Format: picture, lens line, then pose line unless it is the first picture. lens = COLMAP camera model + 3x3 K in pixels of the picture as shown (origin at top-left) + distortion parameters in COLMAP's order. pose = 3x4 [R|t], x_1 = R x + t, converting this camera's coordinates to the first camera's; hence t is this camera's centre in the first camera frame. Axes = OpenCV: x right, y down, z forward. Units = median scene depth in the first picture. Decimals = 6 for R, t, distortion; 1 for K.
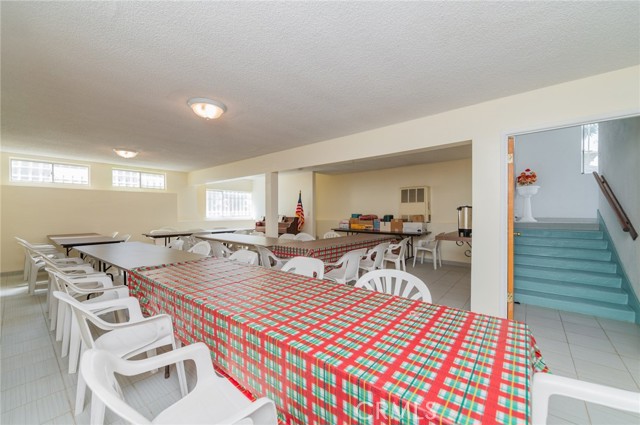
lens RADIAL K [[249.7, 0, 320.2], [0, 249.7, 213.6], [0, 0, 1]] dist [0.001480, 0.000102]
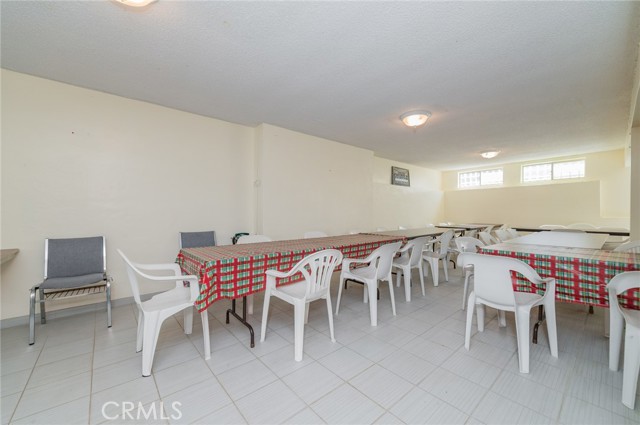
lens RADIAL K [[249.7, 0, 319.8], [0, 249.7, 210.0], [0, 0, 1]] dist [0.001480, 0.000102]
pose [[-0.157905, 0.005645, -0.987438, 0.341097], [0.000451, 0.999984, 0.005644, 0.001065], [0.987454, 0.000446, -0.157905, 0.322812]]
